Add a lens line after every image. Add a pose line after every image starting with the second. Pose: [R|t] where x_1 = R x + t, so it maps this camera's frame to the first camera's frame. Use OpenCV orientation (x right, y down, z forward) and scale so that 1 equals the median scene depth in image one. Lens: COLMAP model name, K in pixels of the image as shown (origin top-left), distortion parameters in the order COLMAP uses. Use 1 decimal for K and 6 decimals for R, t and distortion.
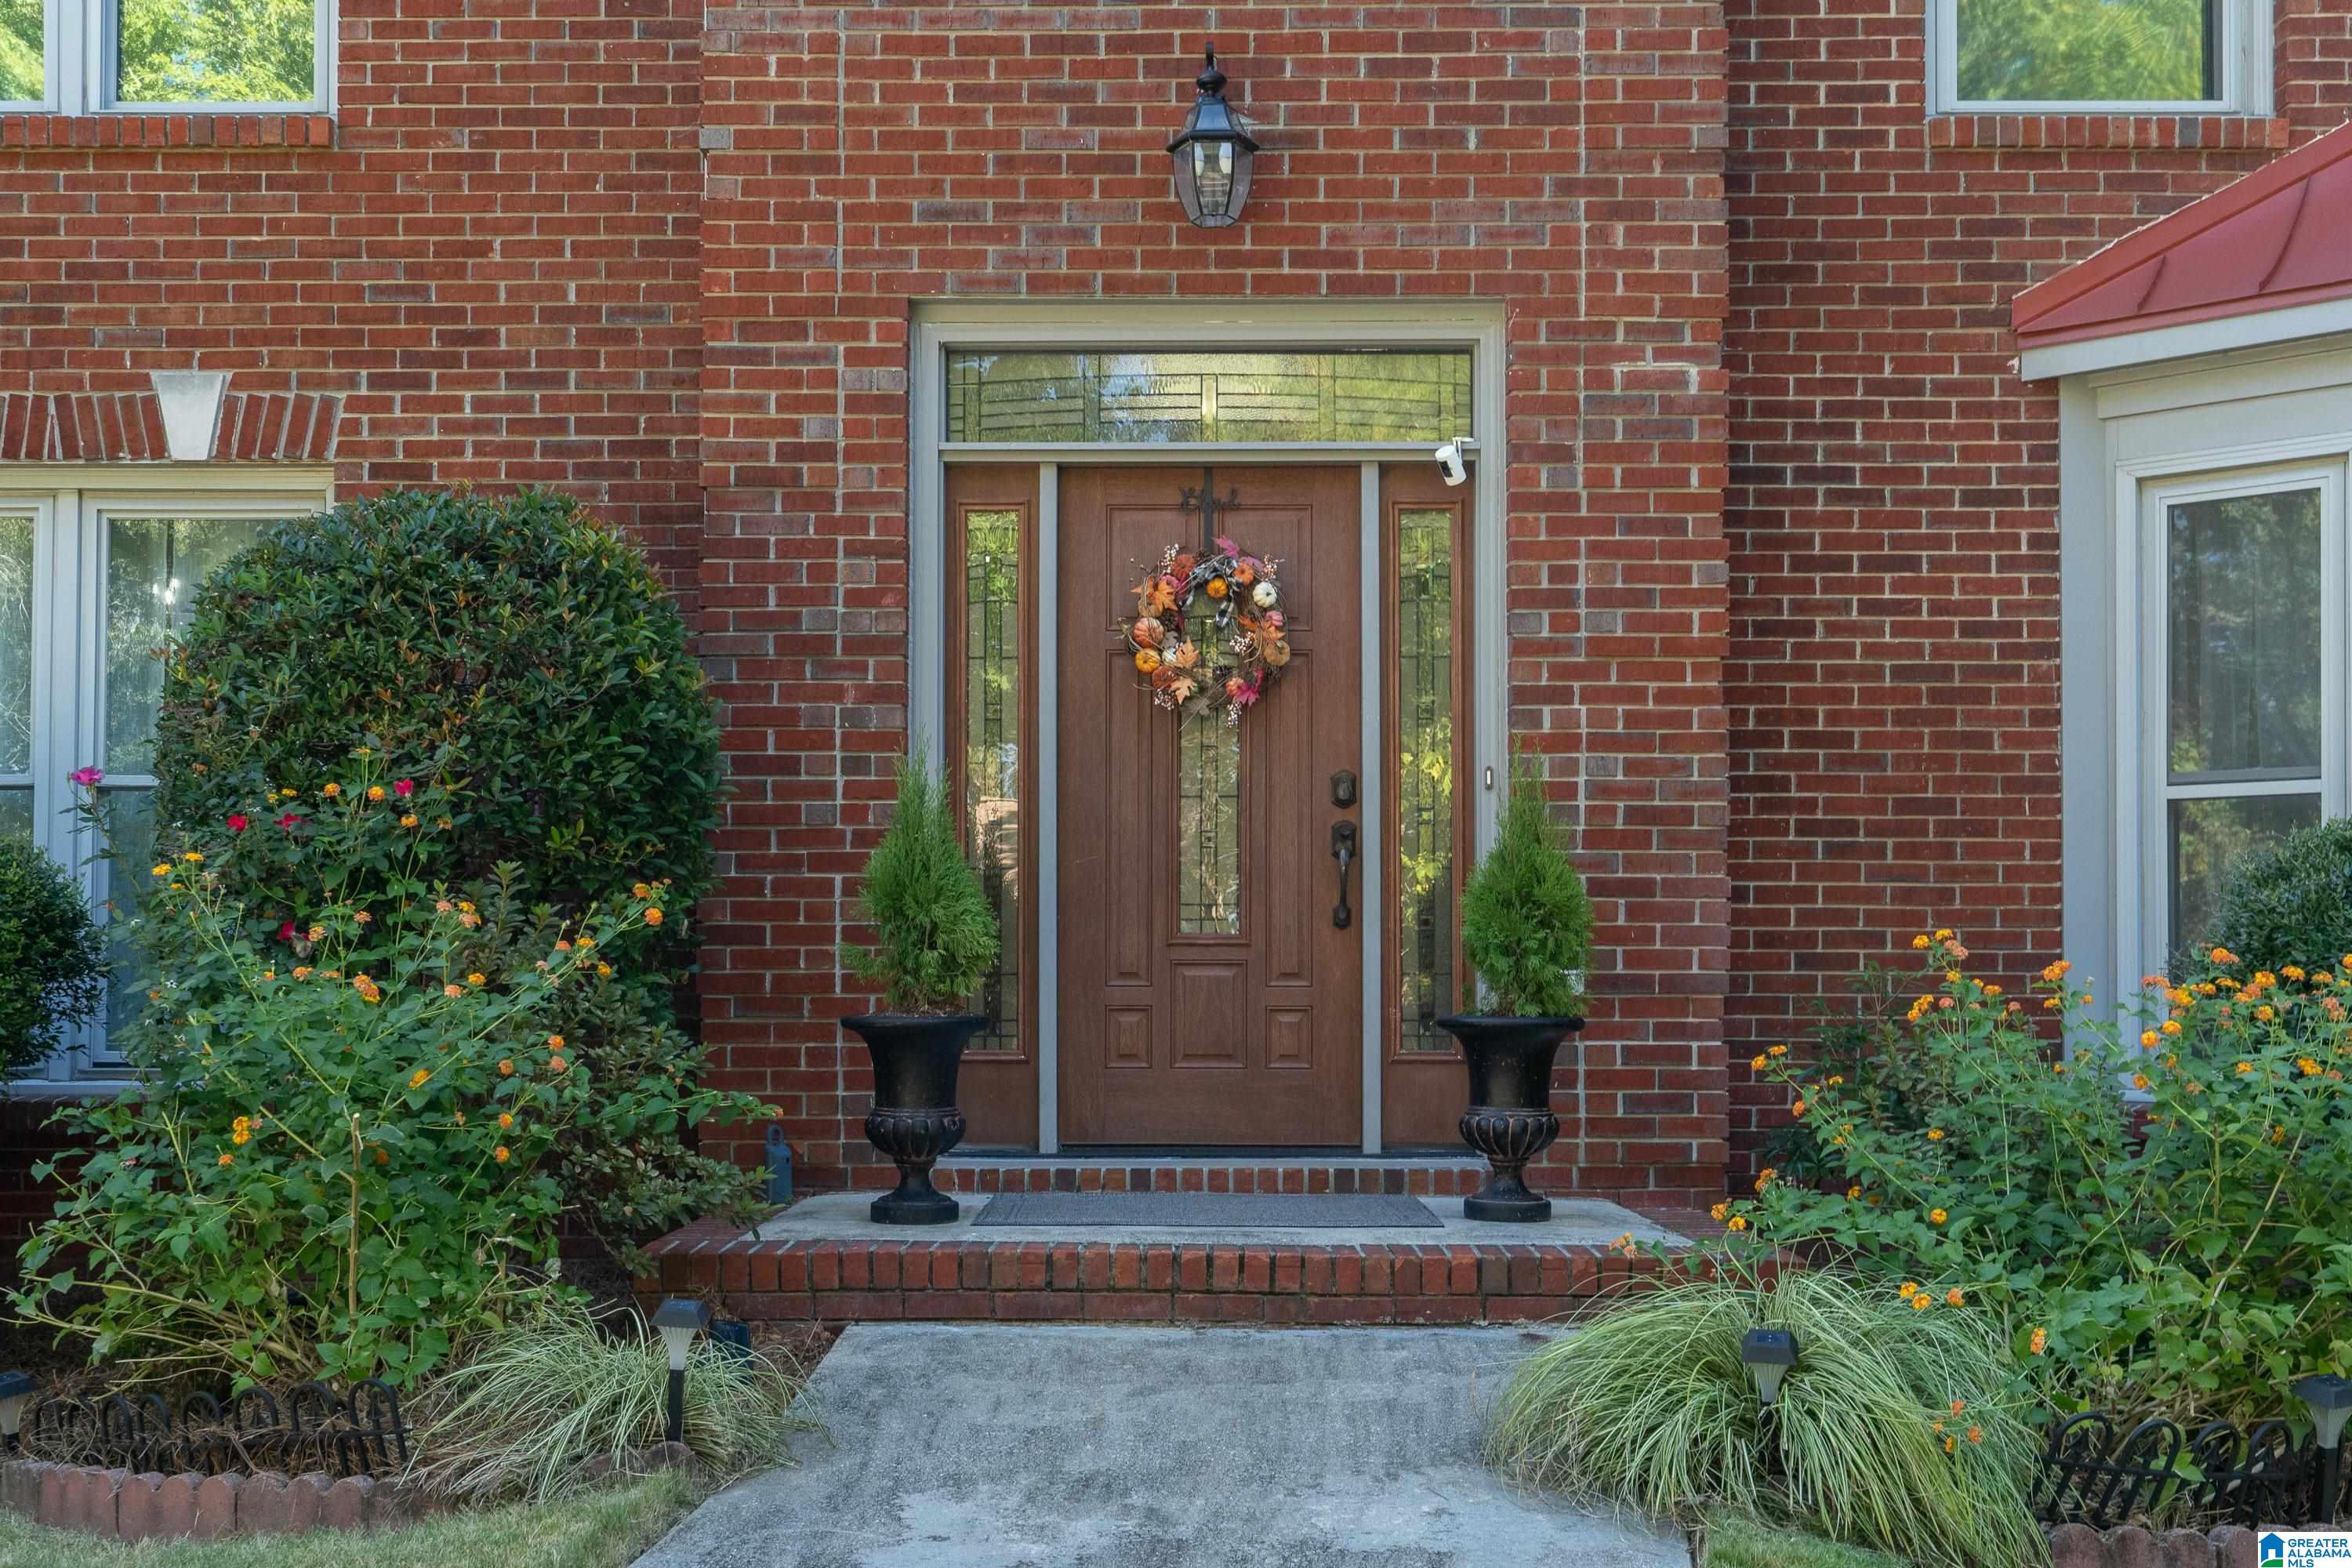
lens RADIAL K [[2401.8, 0, 1170.6], [0, 2401.8, 788.4], [0, 0, 1]] dist [0.011184, 0.000000]
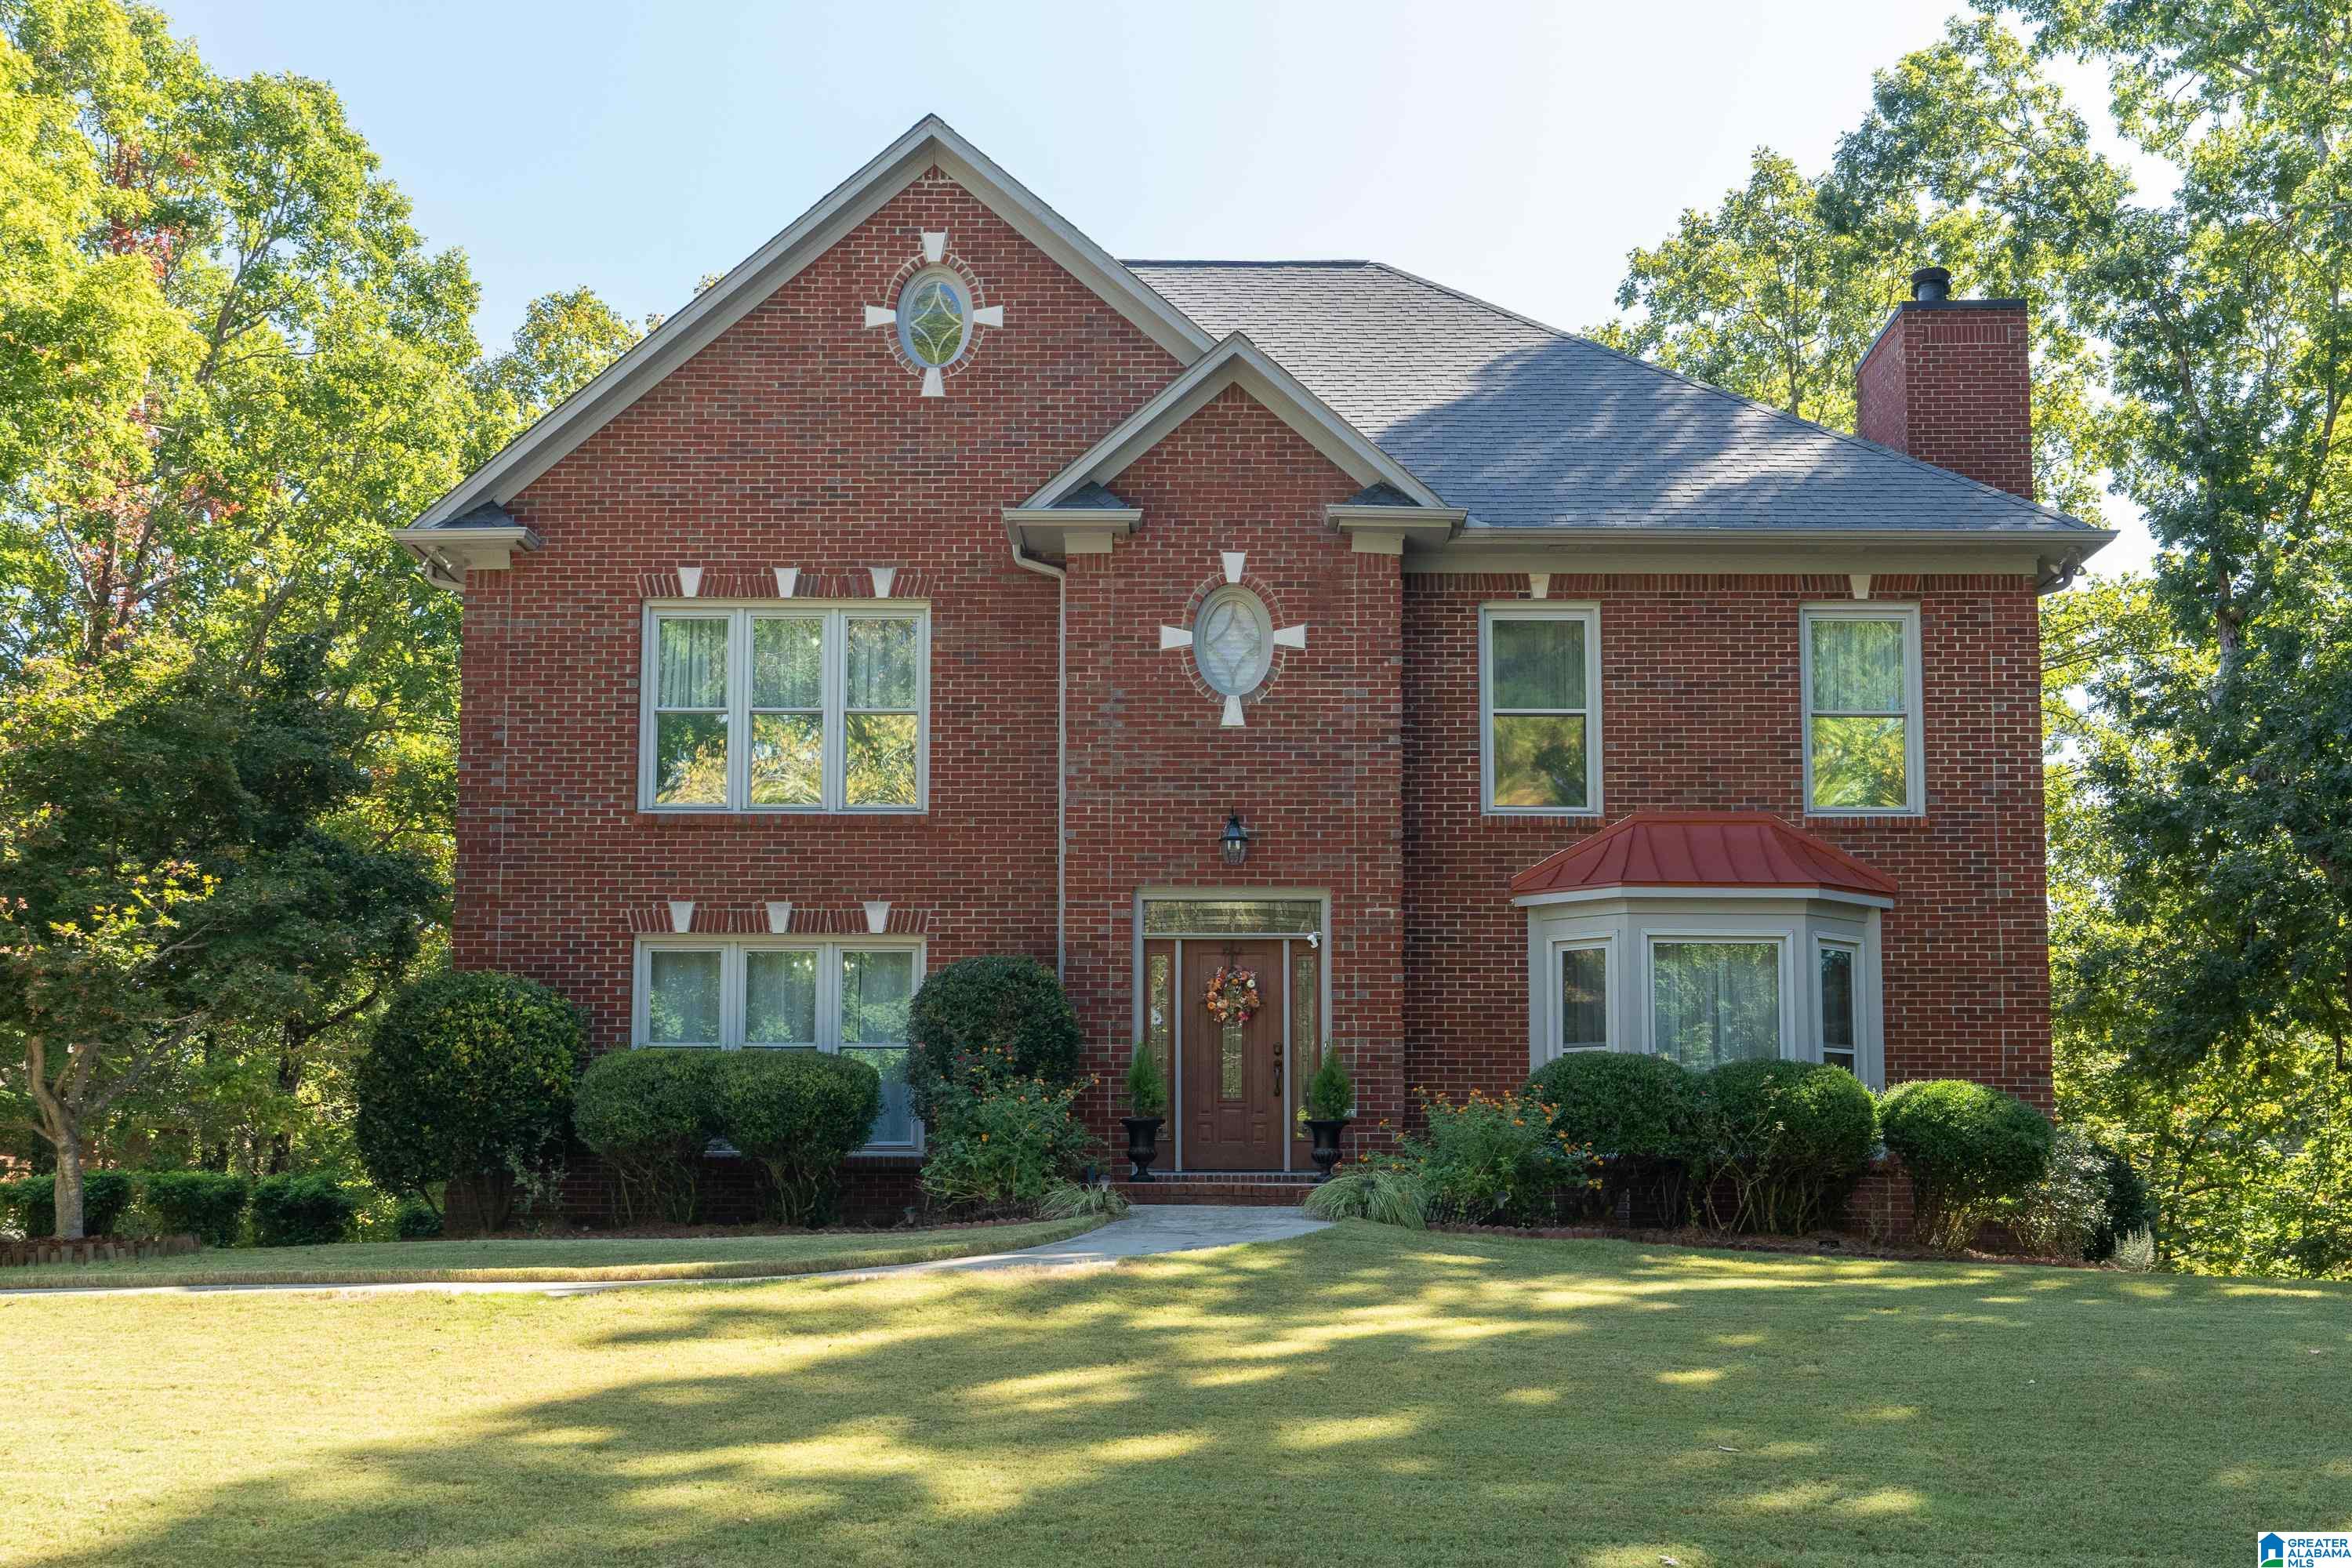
lens RADIAL K [[2401.8, 0, 1182.0], [0, 2401.8, 797.8], [0, 0, 1]] dist [0.011184, 0.000000]
pose [[0.999987, 0.001049, -0.005052, -0.032286], [-0.001570, 0.994551, -0.104238, 0.000979], [0.004915, 0.104245, 0.994540, -2.017201]]
